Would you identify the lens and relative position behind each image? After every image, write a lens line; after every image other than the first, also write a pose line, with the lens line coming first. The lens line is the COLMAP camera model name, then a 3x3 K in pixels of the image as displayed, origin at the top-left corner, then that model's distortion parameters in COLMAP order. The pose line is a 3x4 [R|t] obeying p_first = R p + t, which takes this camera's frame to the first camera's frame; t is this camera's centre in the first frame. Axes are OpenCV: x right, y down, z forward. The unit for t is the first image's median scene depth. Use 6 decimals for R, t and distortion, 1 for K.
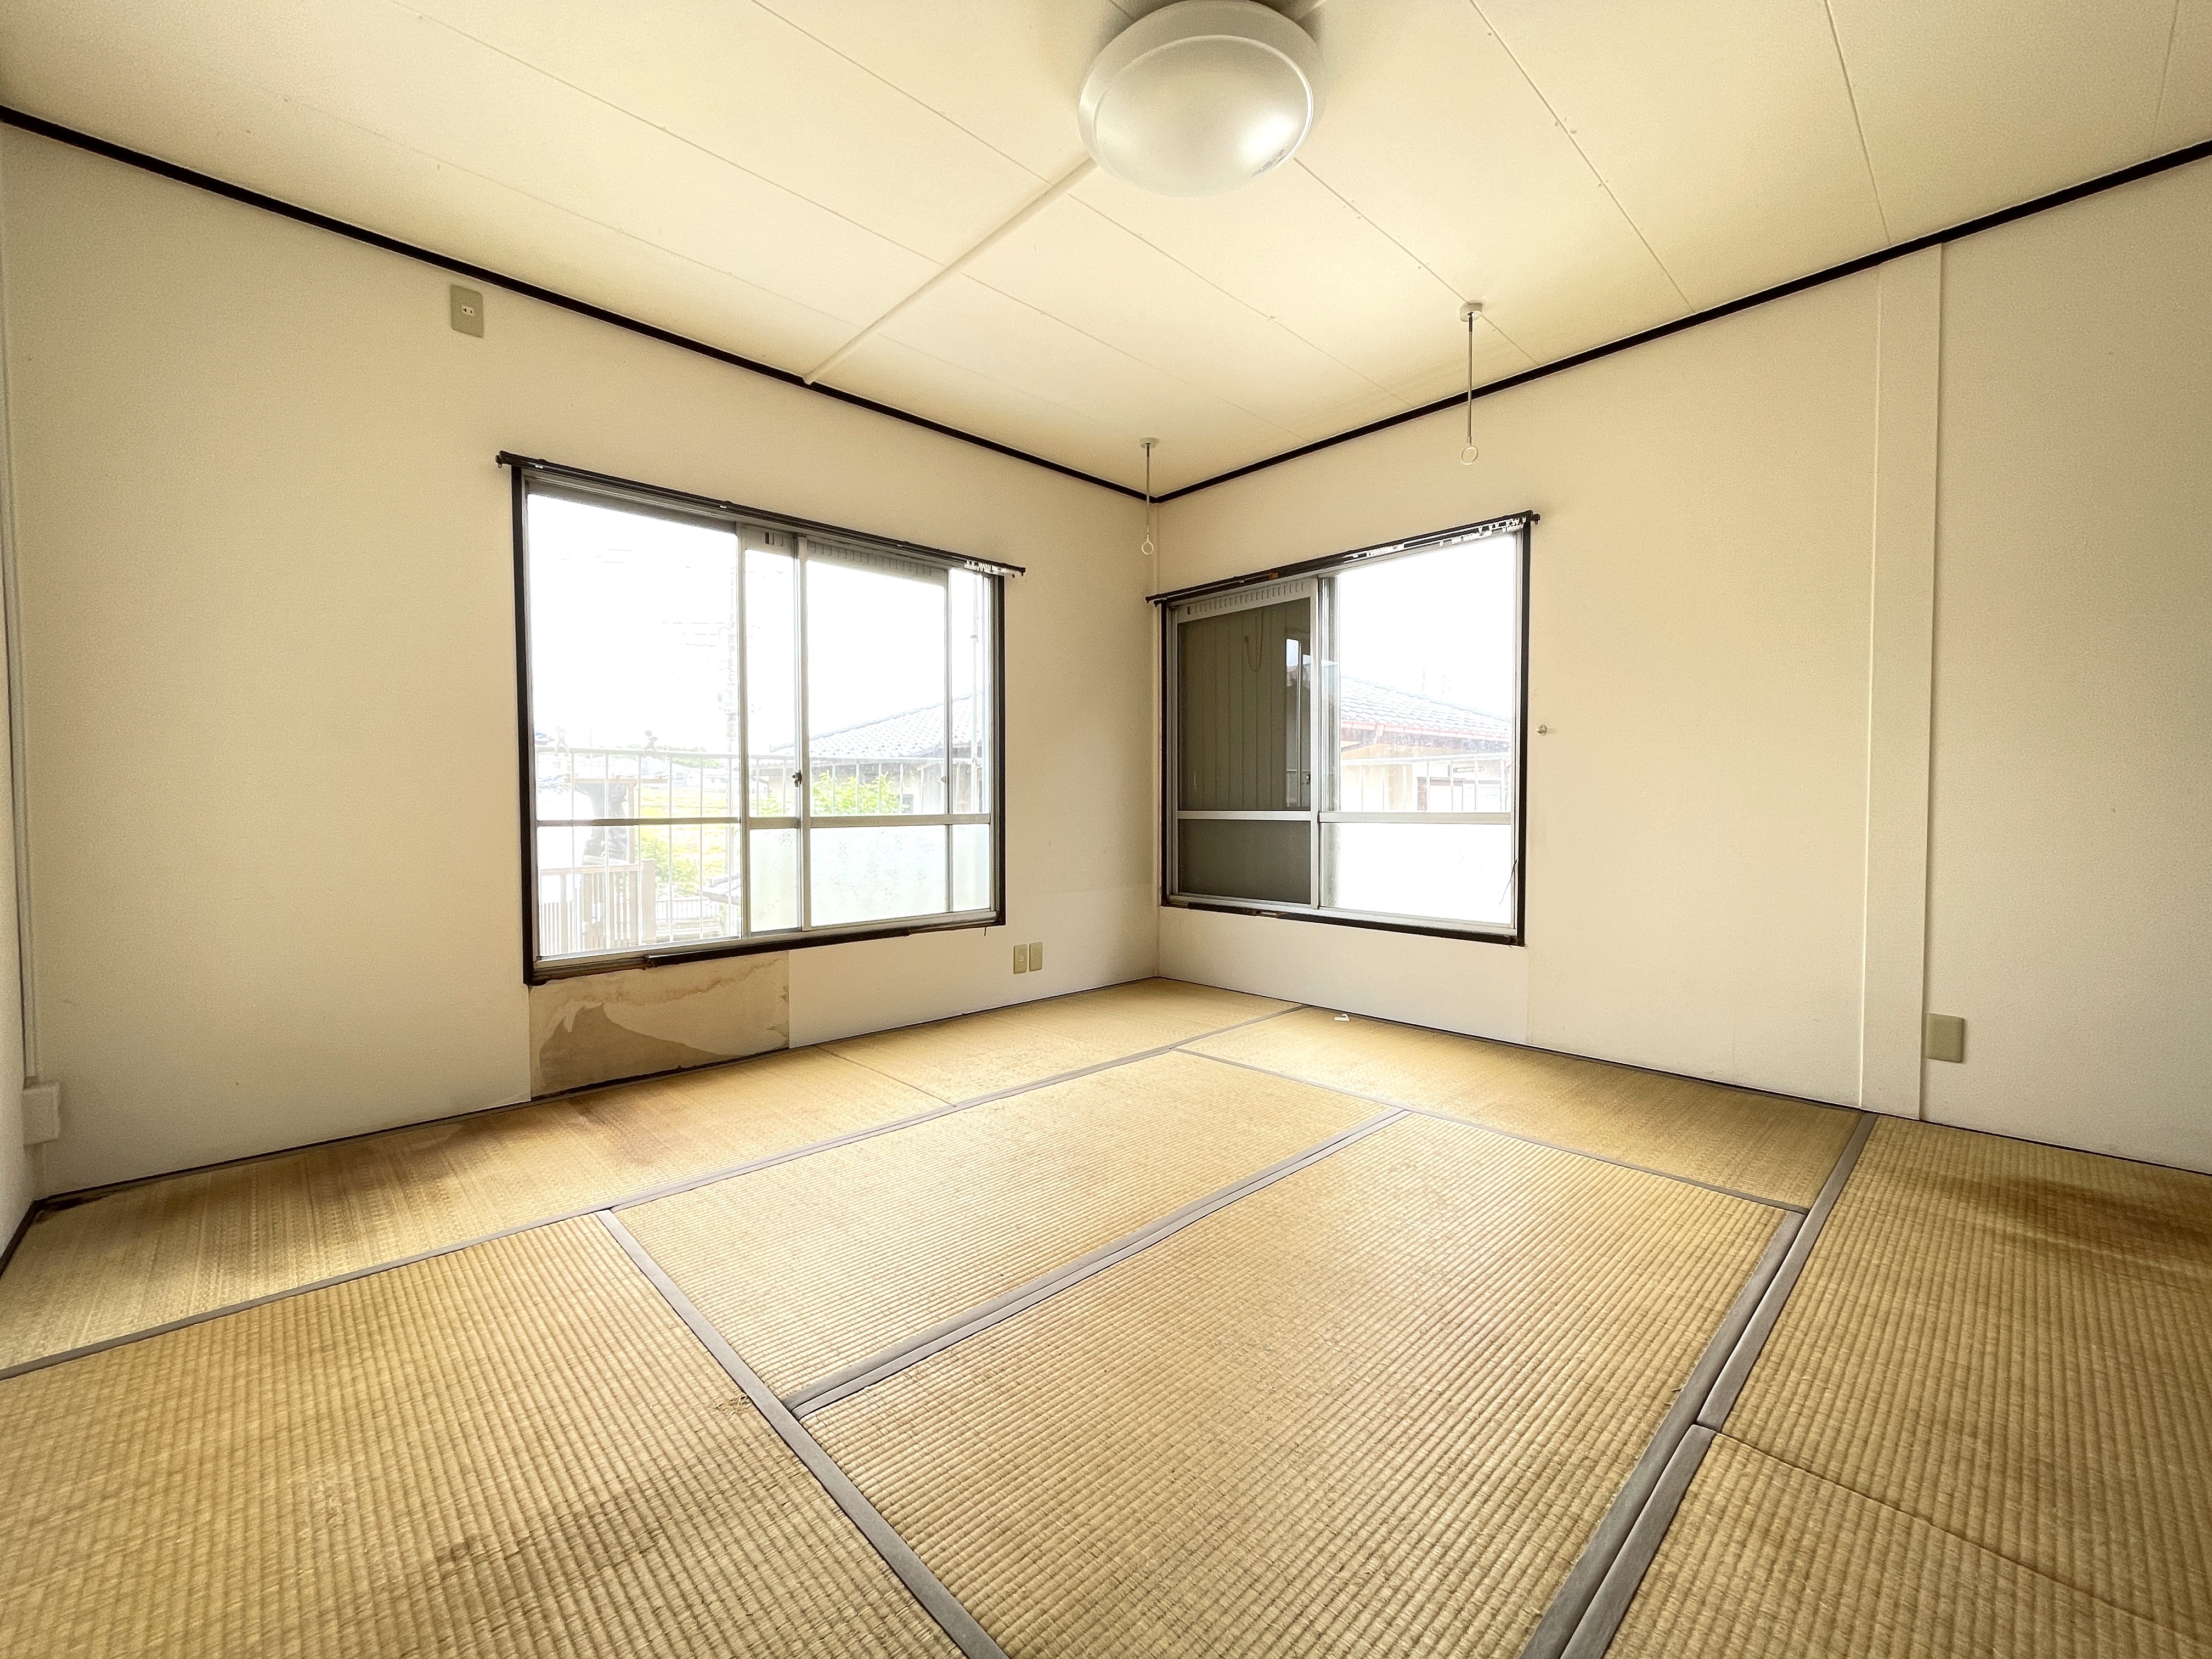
lens RADIAL K [[898.7, 0, 1112.1], [0, 898.7, 827.6], [0, 0, 1]] dist [-0.000695, -0.000710]
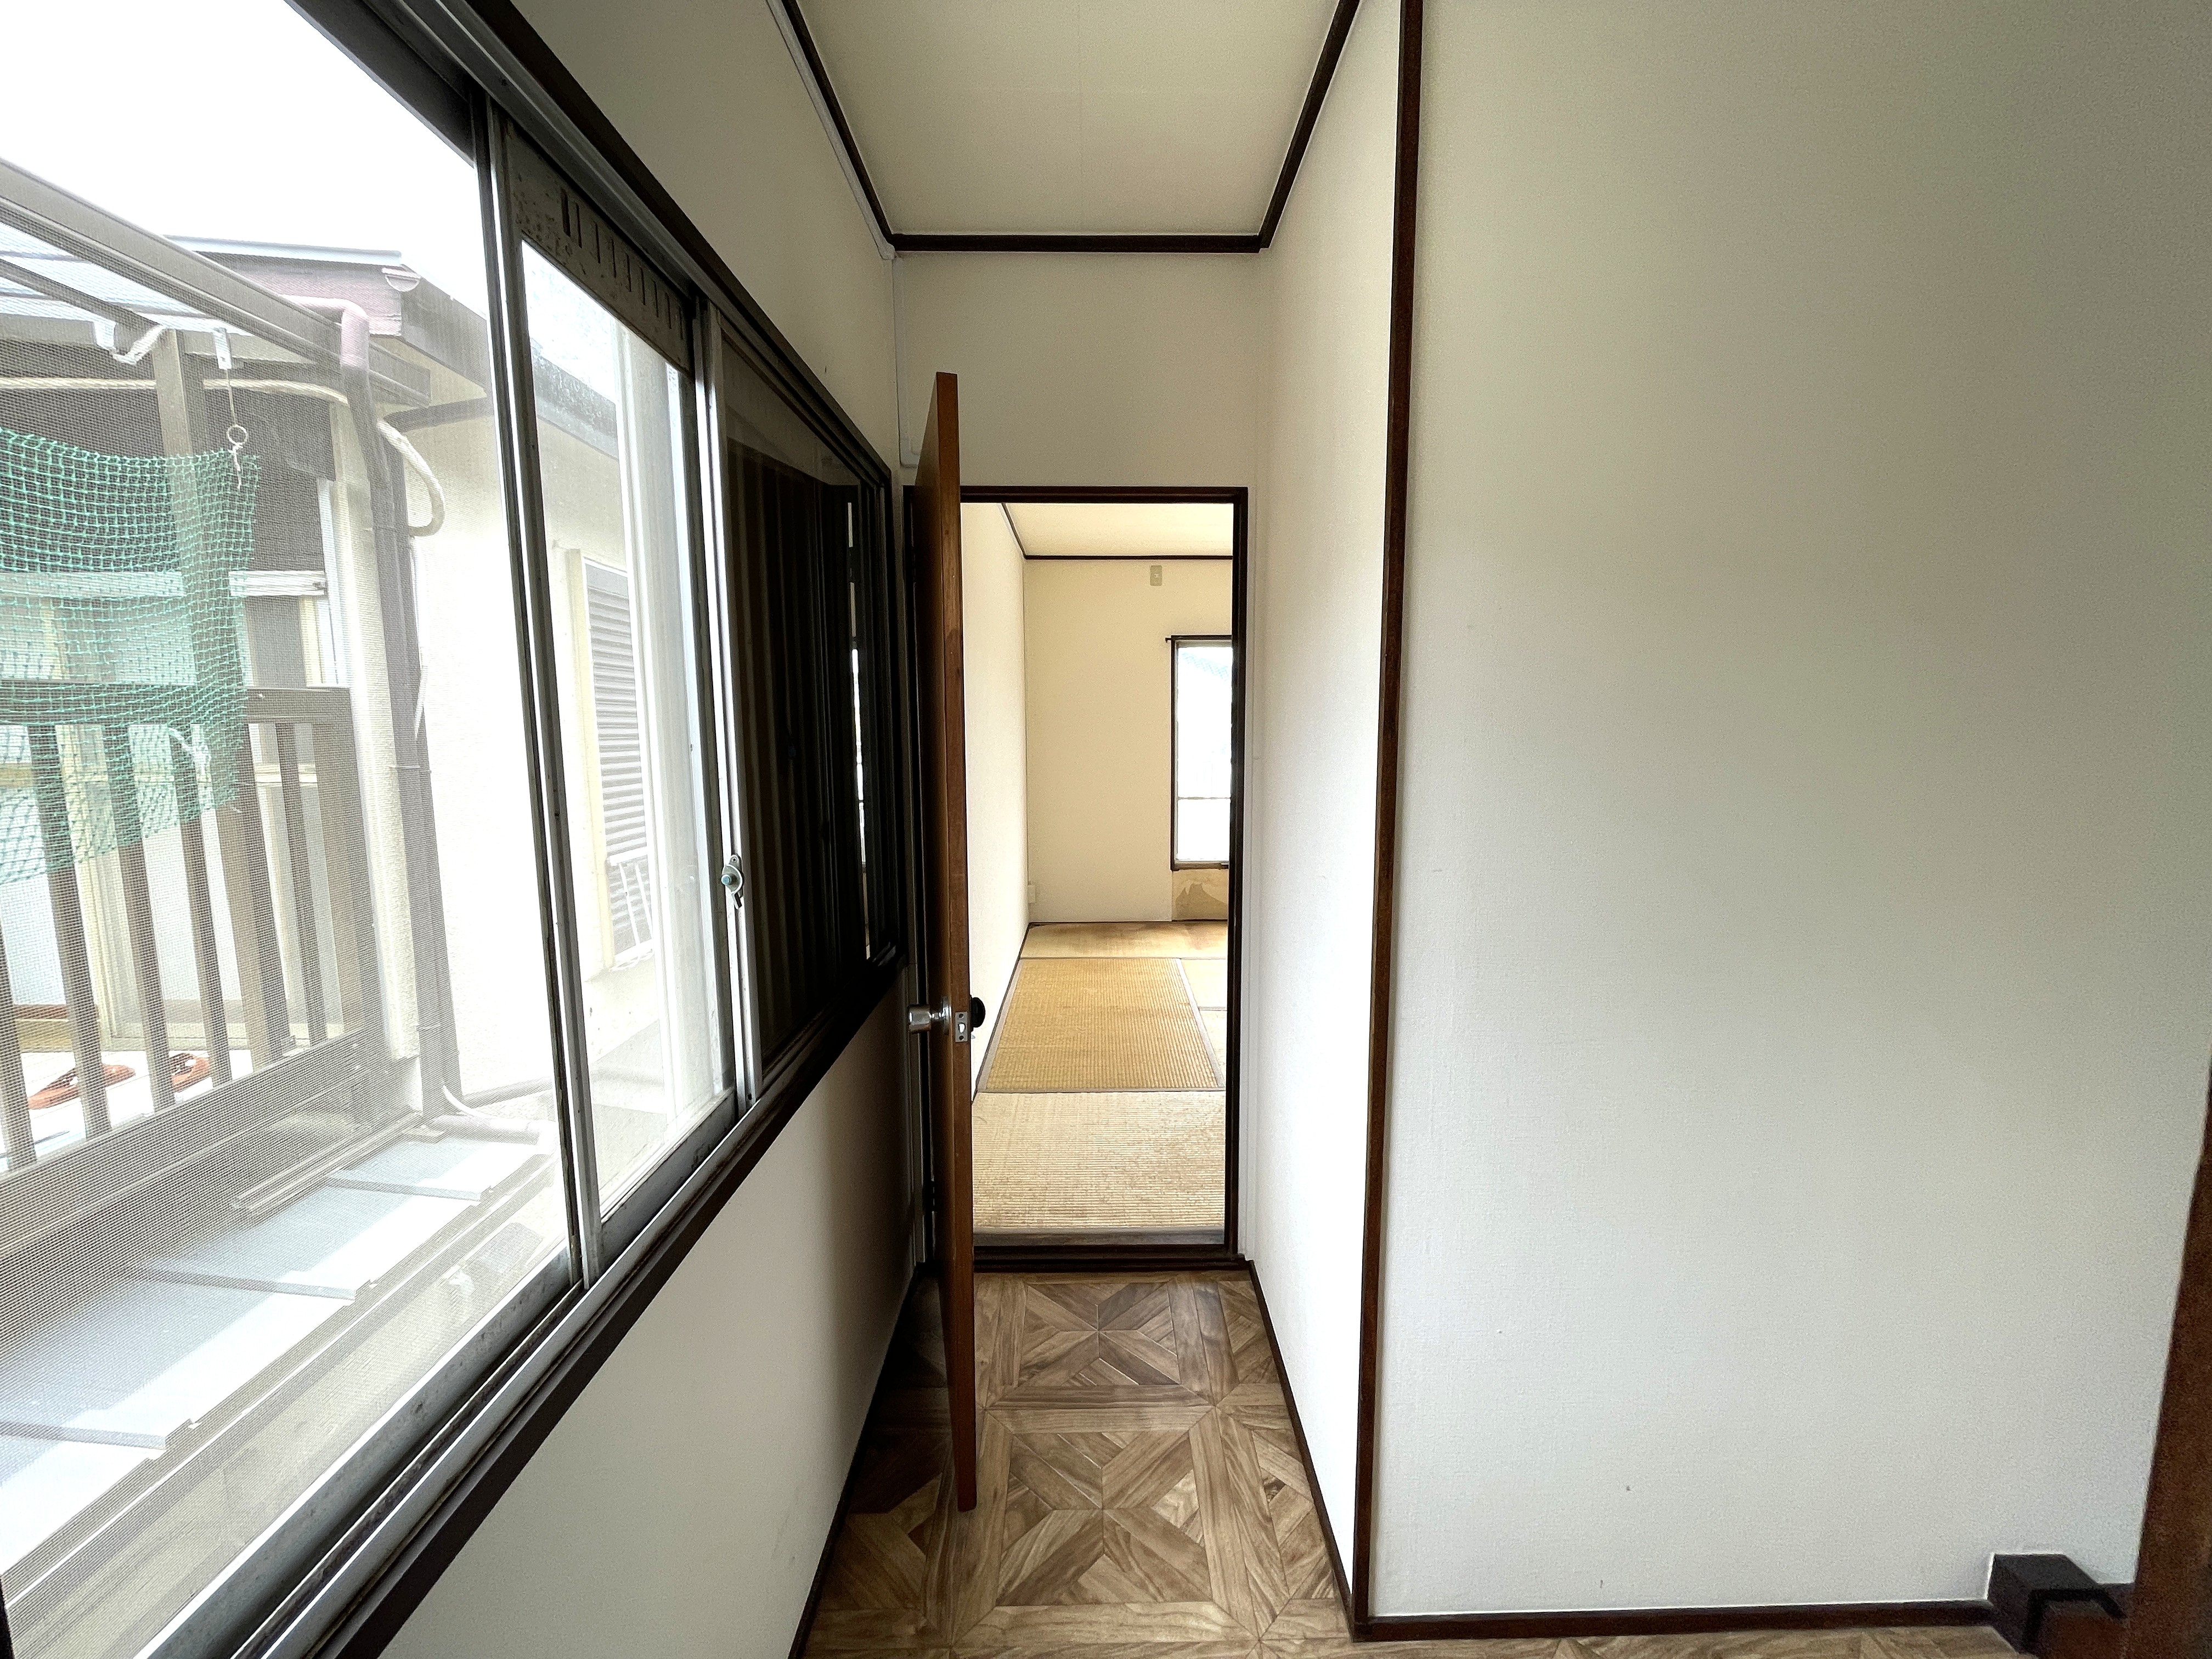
lens RADIAL K [[898.7, 0, 1112.1], [0, 898.7, 827.6], [0, 0, 1]] dist [-0.000695, -0.000710]
pose [[0.734124, 0.079679, -0.674324, 0.606279], [-0.019213, 0.995131, 0.096669, -0.118608], [0.678744, -0.058011, 0.732080, -0.602995]]
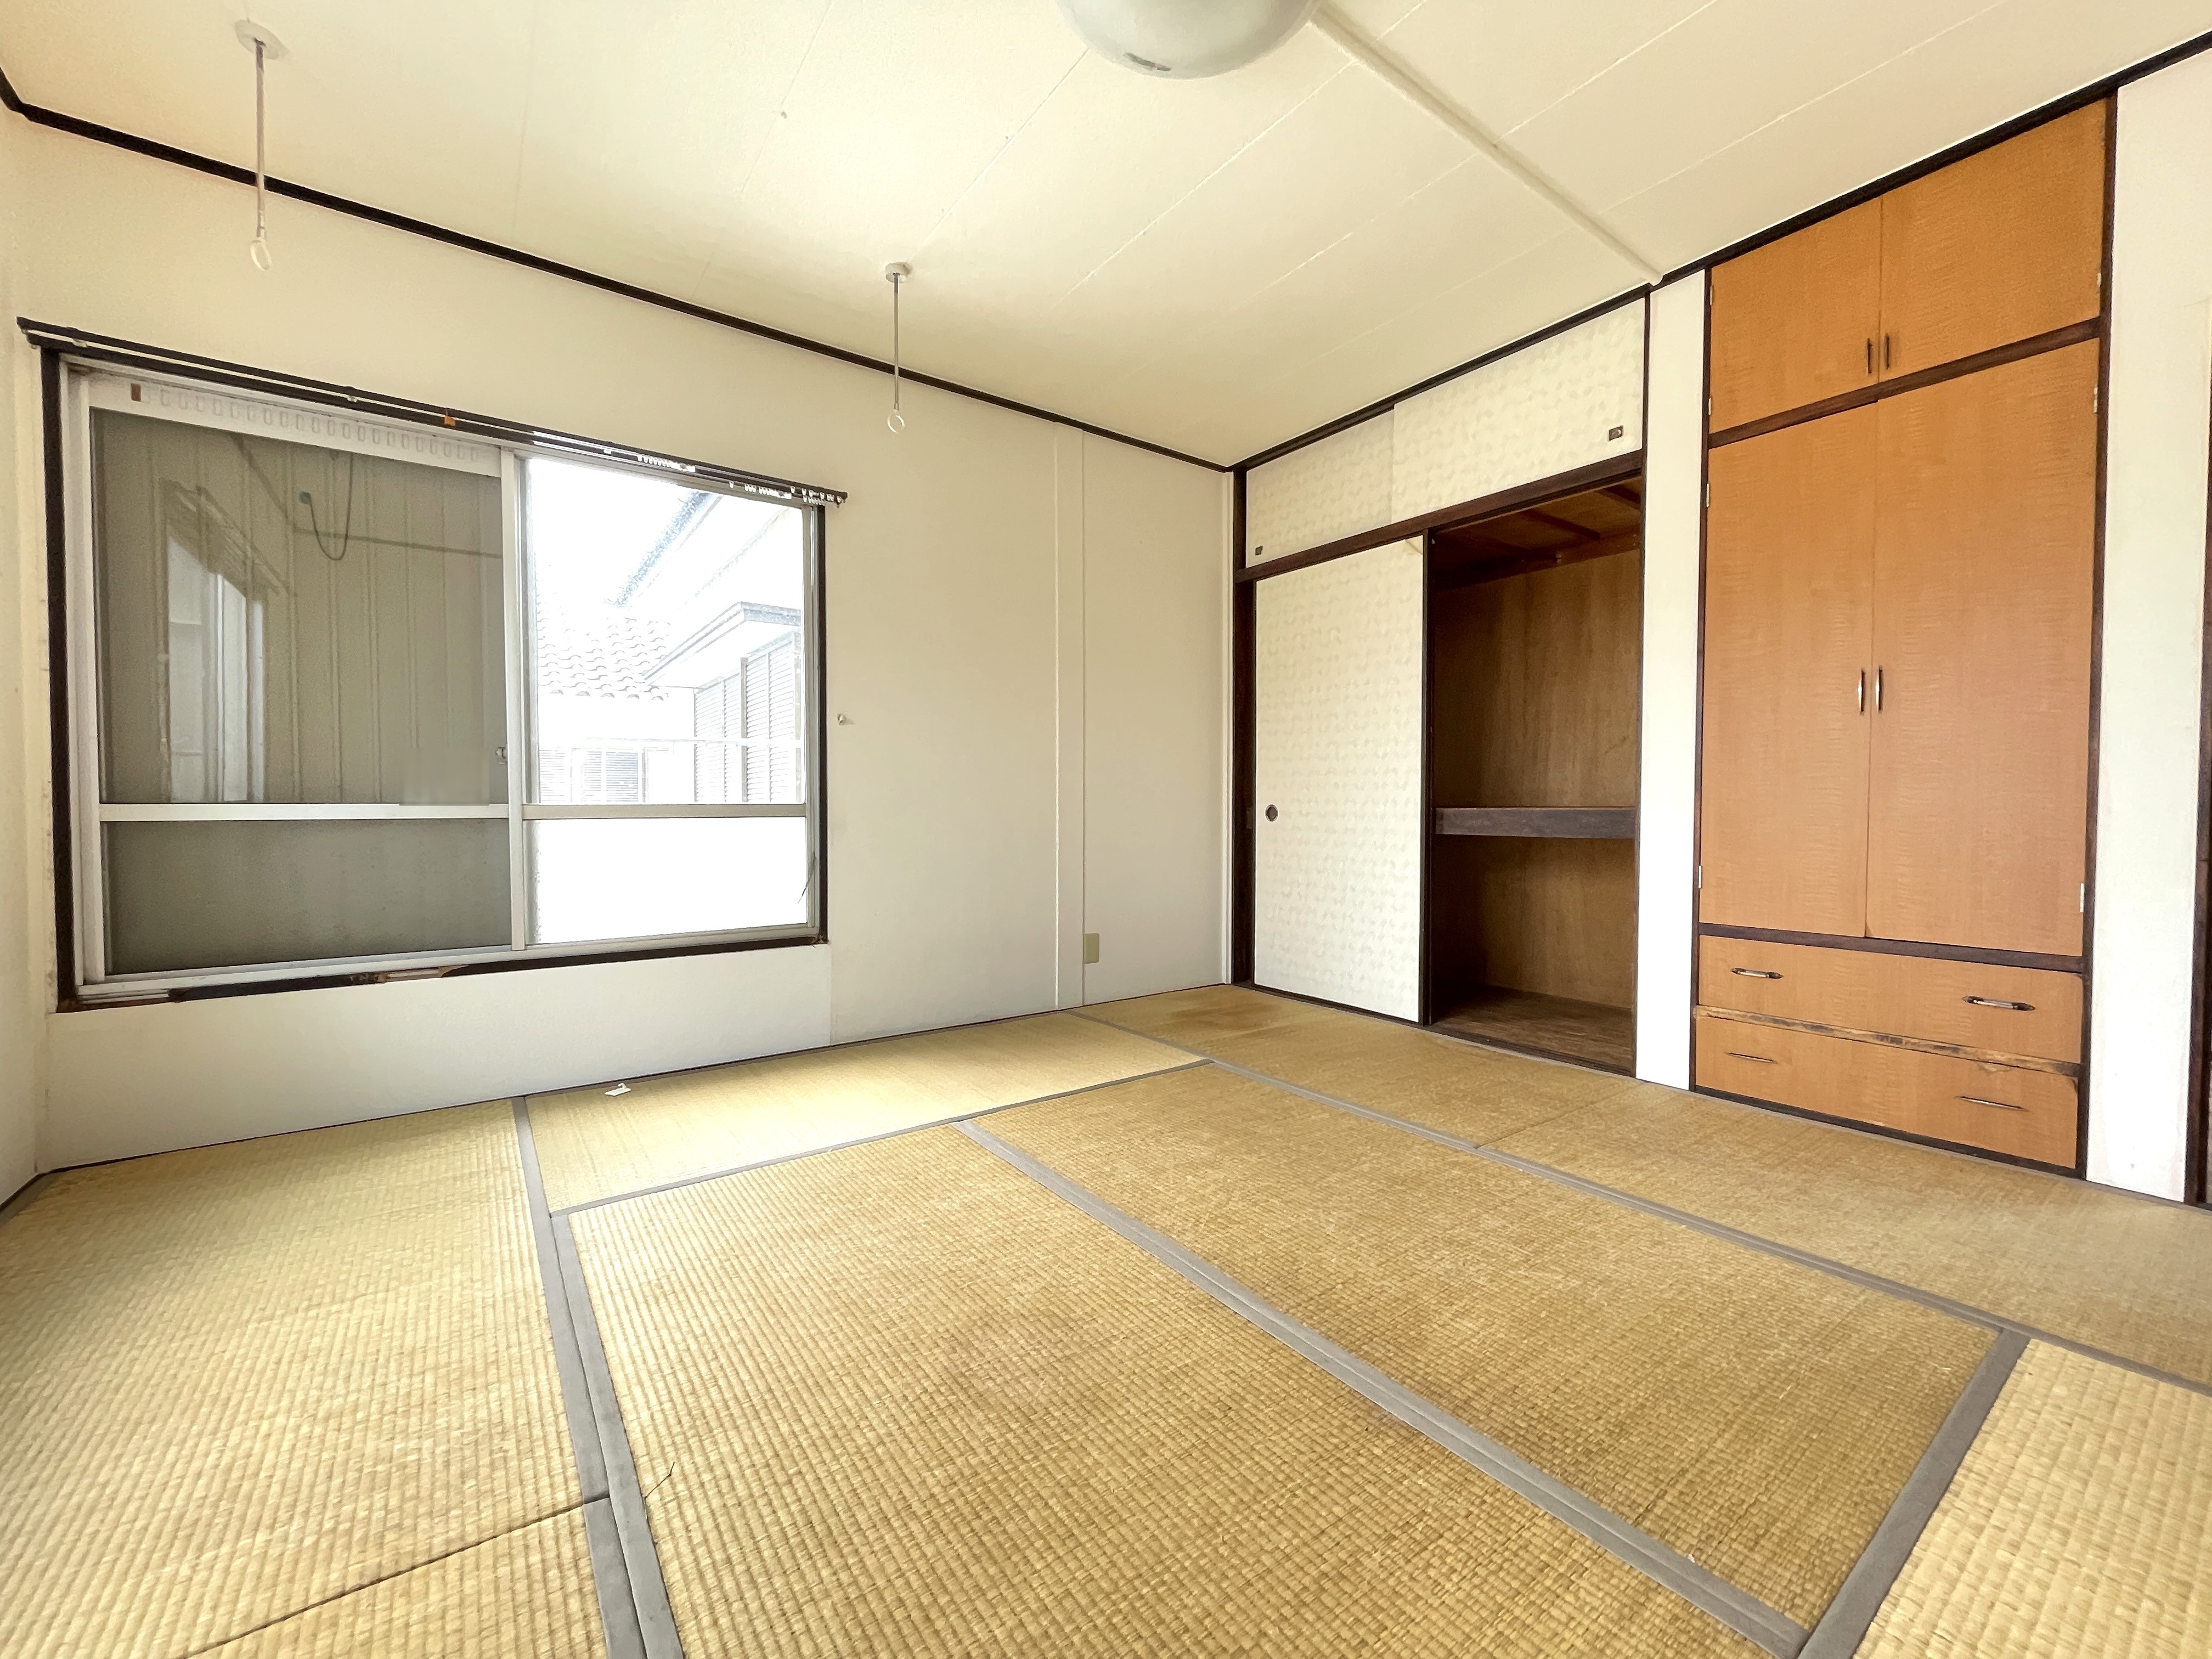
lens RADIAL K [[898.7, 0, 1112.1], [0, 898.7, 827.6], [0, 0, 1]] dist [-0.000695, -0.000710]
pose [[0.134039, -0.025285, 0.990653, -0.455104], [0.024508, 0.999453, 0.022194, -0.005557], [-0.990673, 0.021304, 0.134586, 0.573863]]
